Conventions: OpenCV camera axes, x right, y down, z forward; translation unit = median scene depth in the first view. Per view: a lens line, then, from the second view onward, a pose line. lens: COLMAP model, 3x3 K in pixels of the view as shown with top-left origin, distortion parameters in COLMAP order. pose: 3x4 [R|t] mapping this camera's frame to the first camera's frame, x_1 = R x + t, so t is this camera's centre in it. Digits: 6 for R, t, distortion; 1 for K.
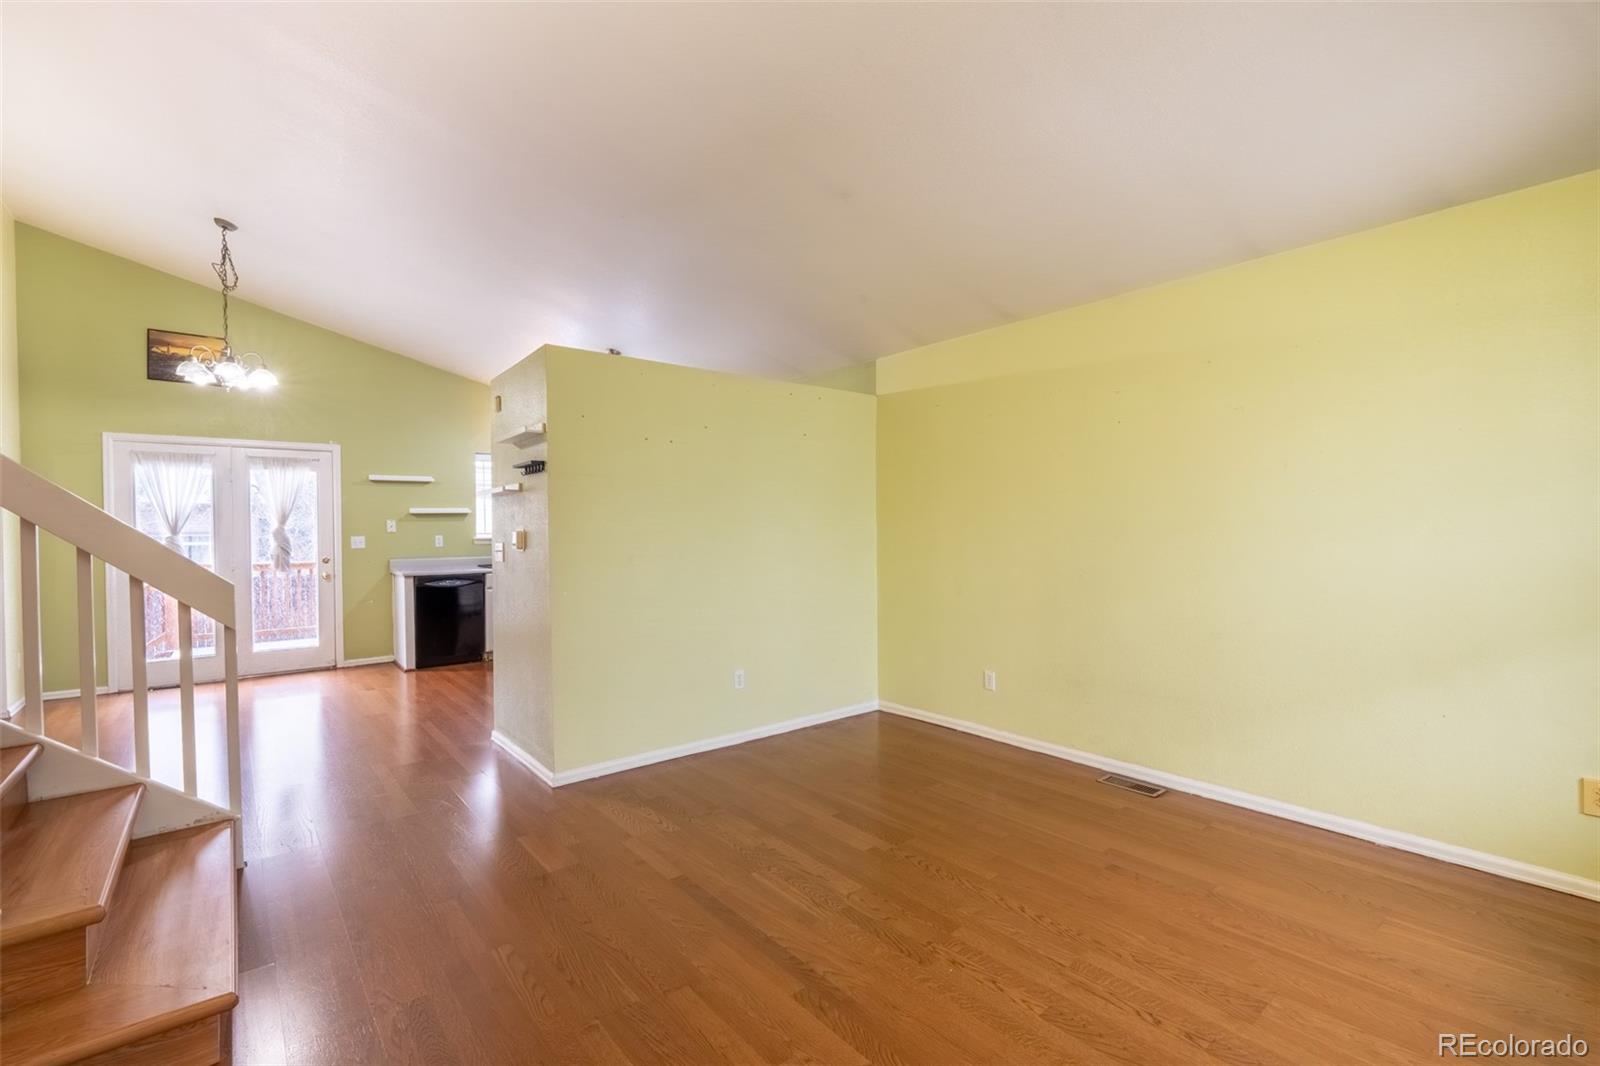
lens RADIAL K [[712.1, 0, 805.1], [0, 712.1, 534.1], [0, 0, 1]] dist [-0.010474, 0.001605]
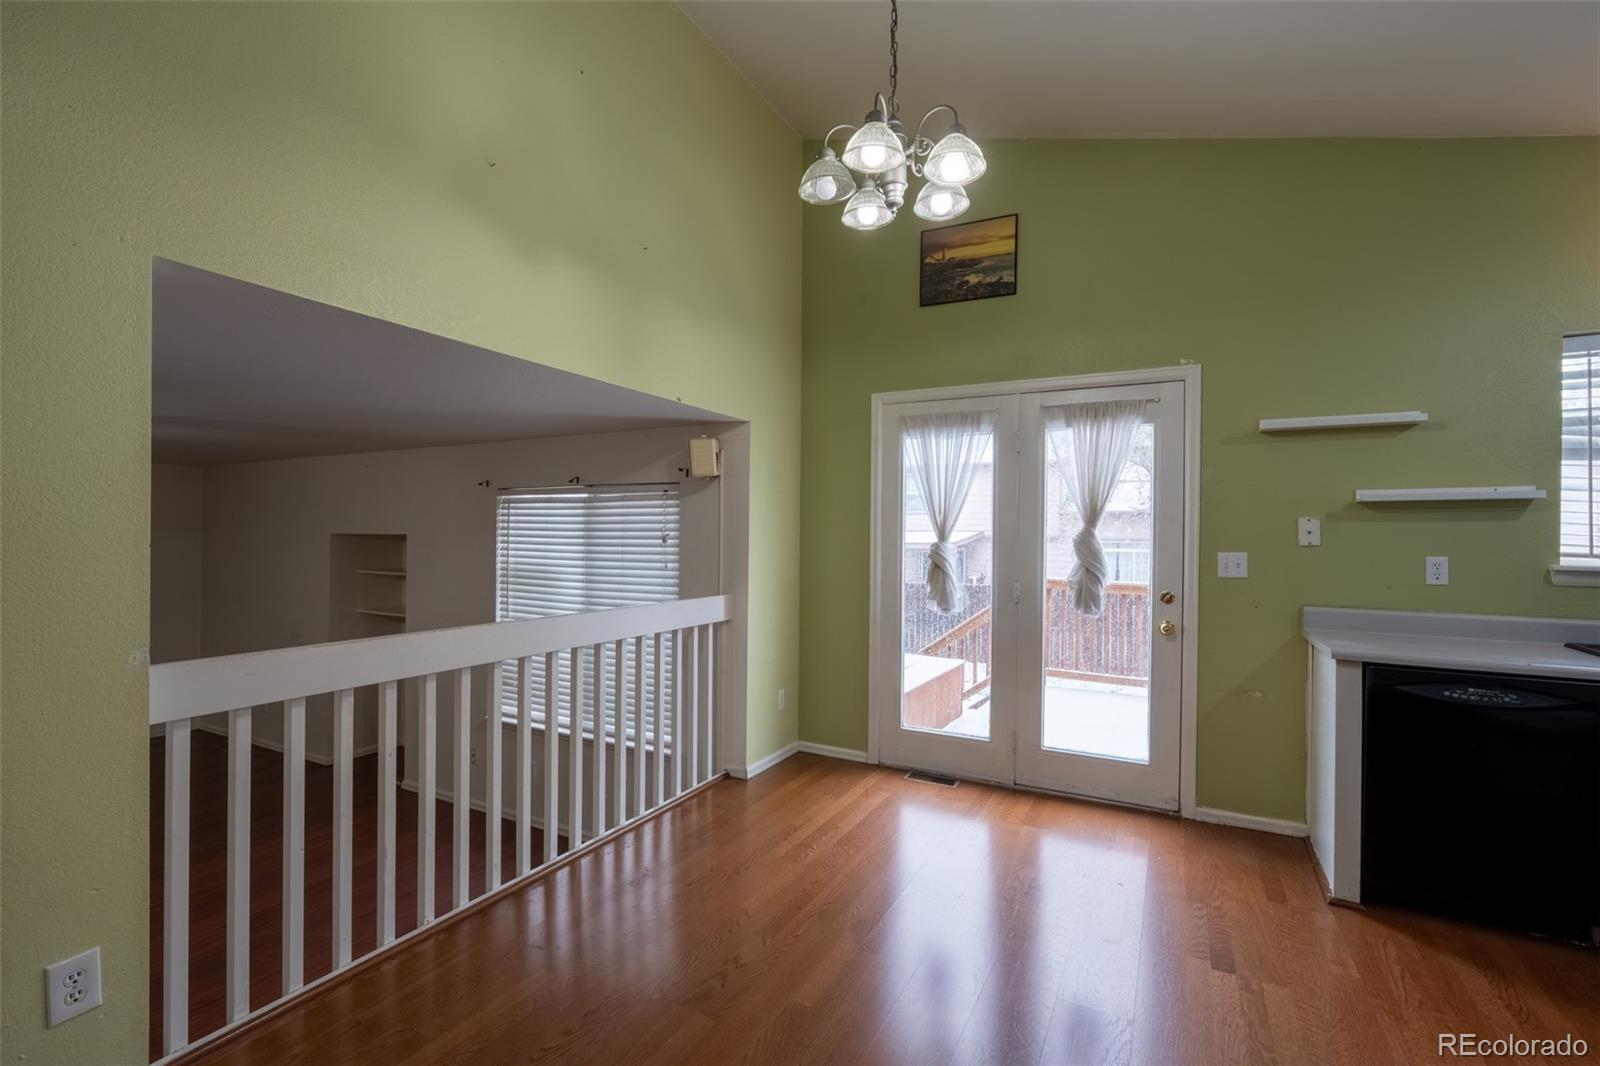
lens RADIAL K [[712.1, 0, 776.6], [0, 712.1, 533.0], [0, 0, 1]] dist [-0.010474, 0.001605]
pose [[0.368157, 0.013997, -0.929658, -0.312661], [-0.024658, 0.999682, 0.005286, -0.004929], [0.929436, 0.020977, 0.368385, 0.560761]]
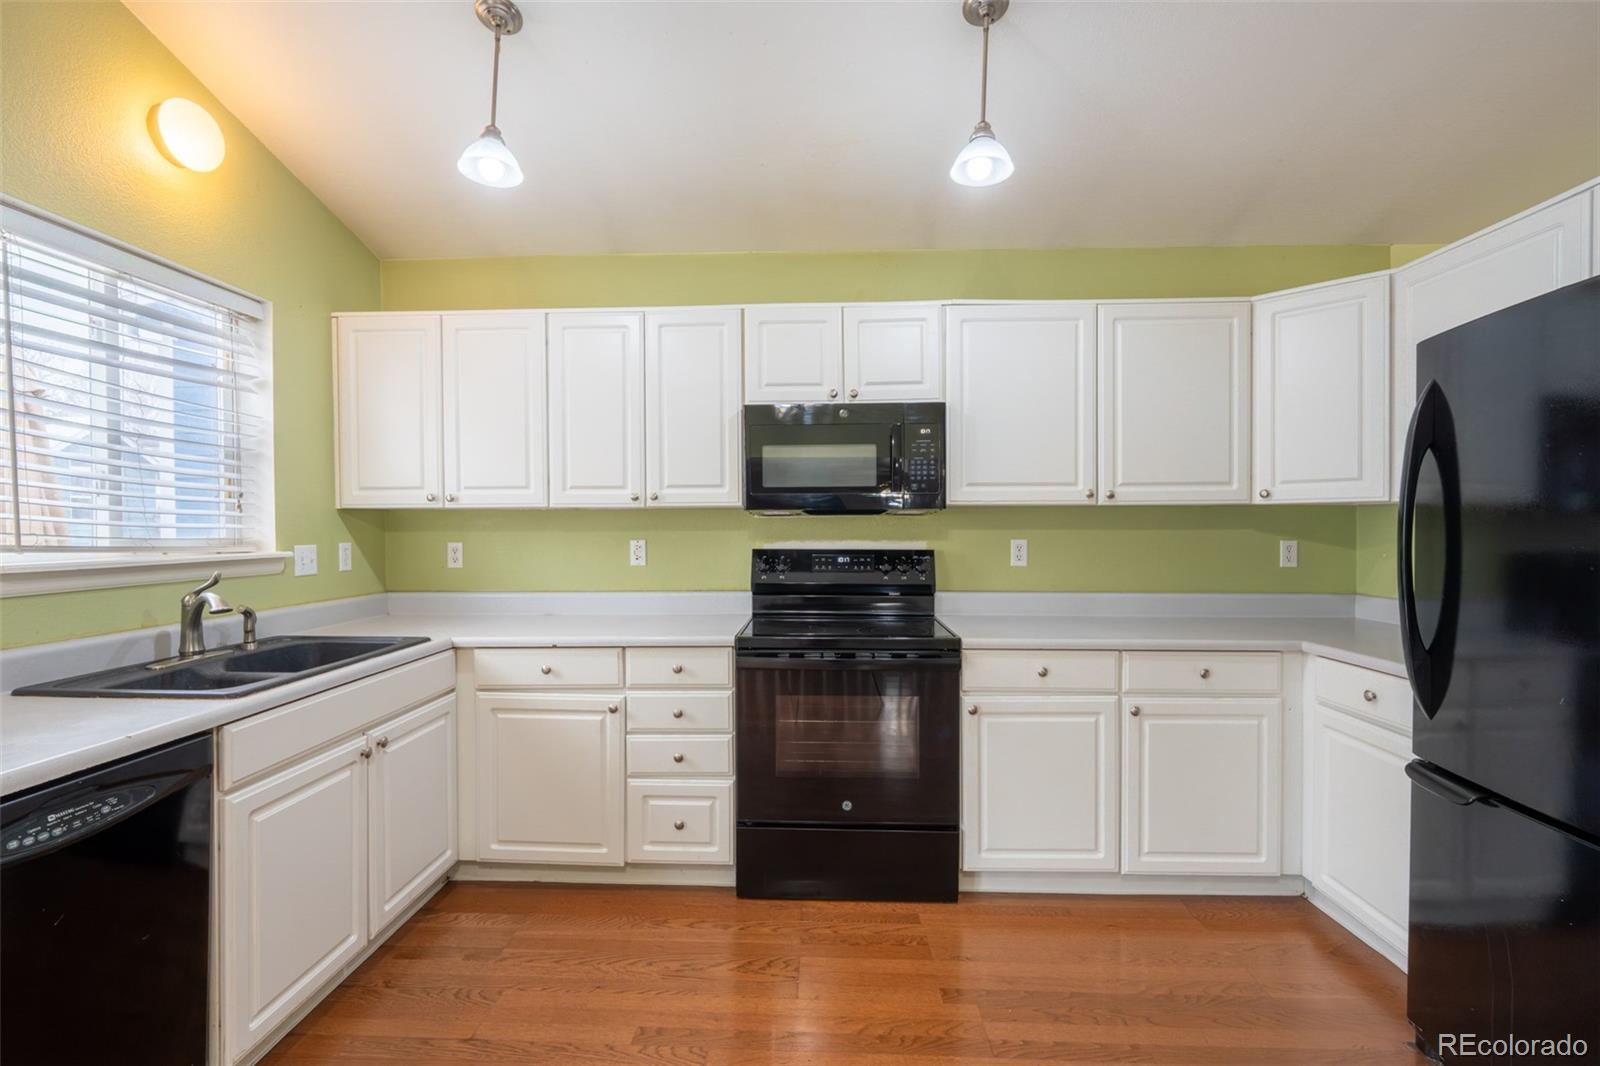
lens RADIAL K [[712.1, 0, 795.3], [0, 712.1, 535.6], [0, 0, 1]] dist [-0.010474, 0.001605]
pose [[0.668146, -0.002524, 0.744026, -0.518527], [0.007417, 0.999967, -0.003268, -0.002769], [-0.743993, 0.007701, 0.668143, 0.755112]]
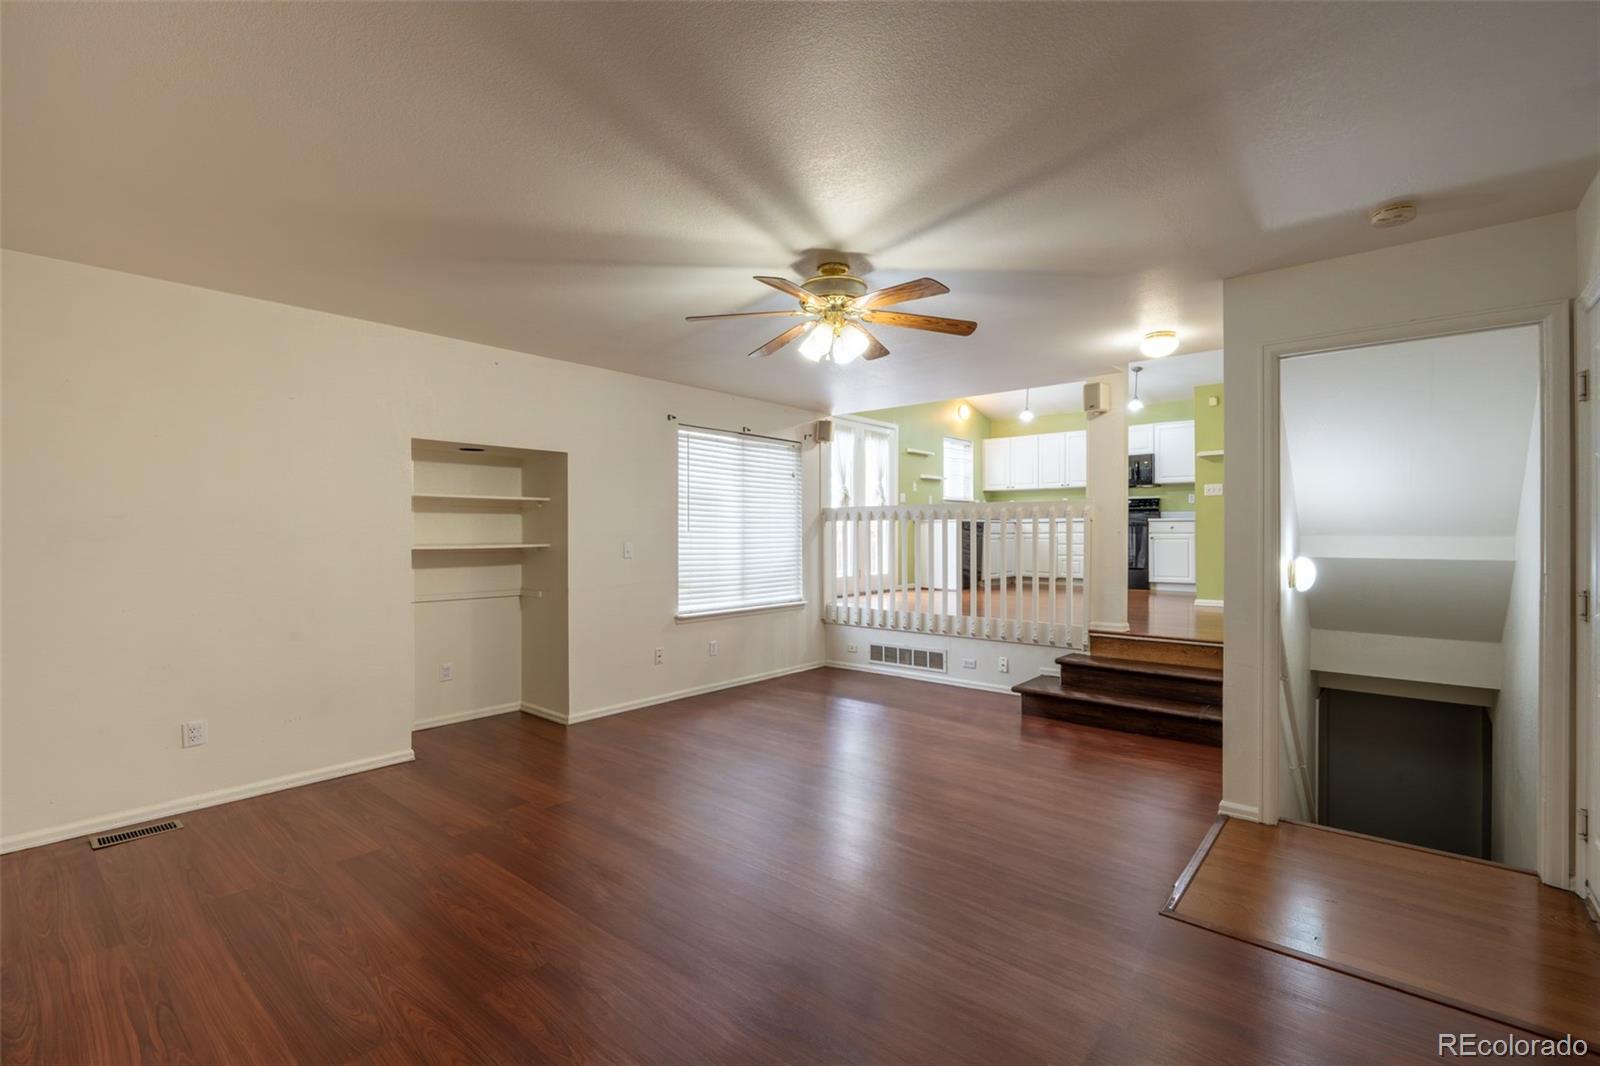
lens RADIAL K [[712.1, 0, 803.5], [0, 712.1, 527.7], [0, 0, 1]] dist [-0.010474, 0.001605]
pose [[0.983890, 0.010365, 0.178473, -1.085128], [-0.006207, 0.999697, -0.023840, 0.103984], [-0.178666, 0.022349, 0.983656, -0.290073]]
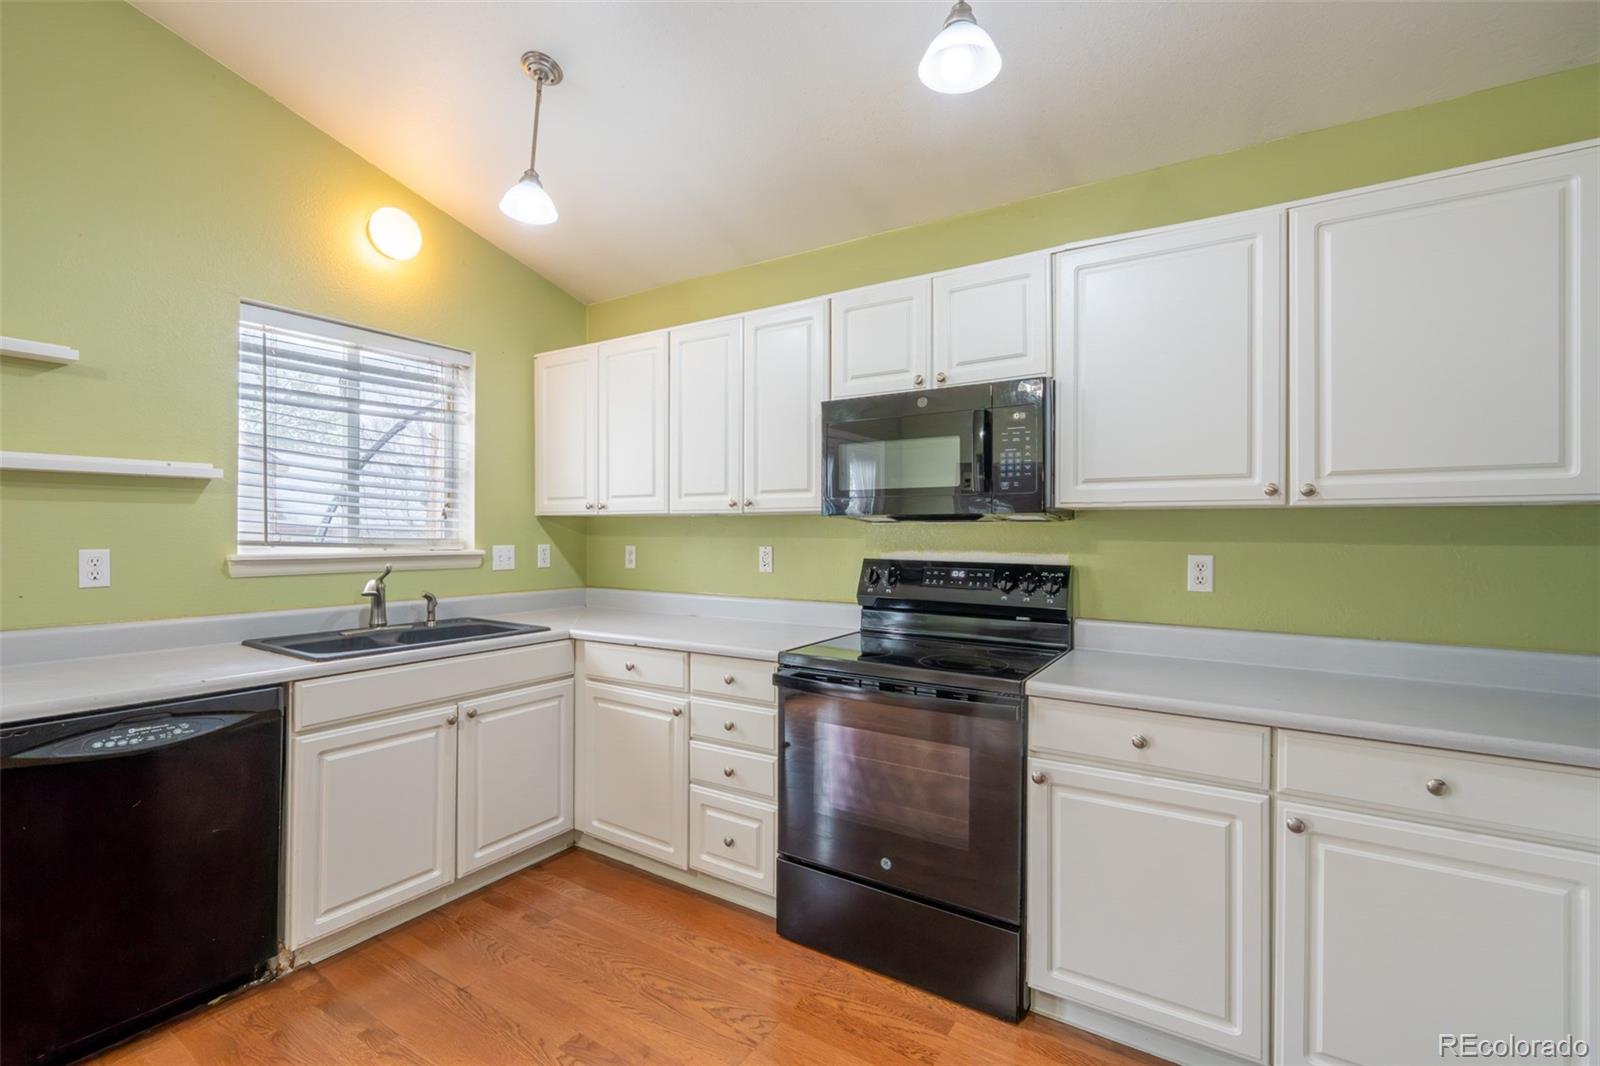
lens RADIAL K [[712.1, 0, 797.2], [0, 712.1, 532.4], [0, 0, 1]] dist [-0.010474, 0.001605]
pose [[0.952128, 0.015101, 0.305327, -0.360795], [-0.010466, 0.999804, -0.016814, -0.003616], [-0.305521, 0.012813, 0.952099, 0.695774]]
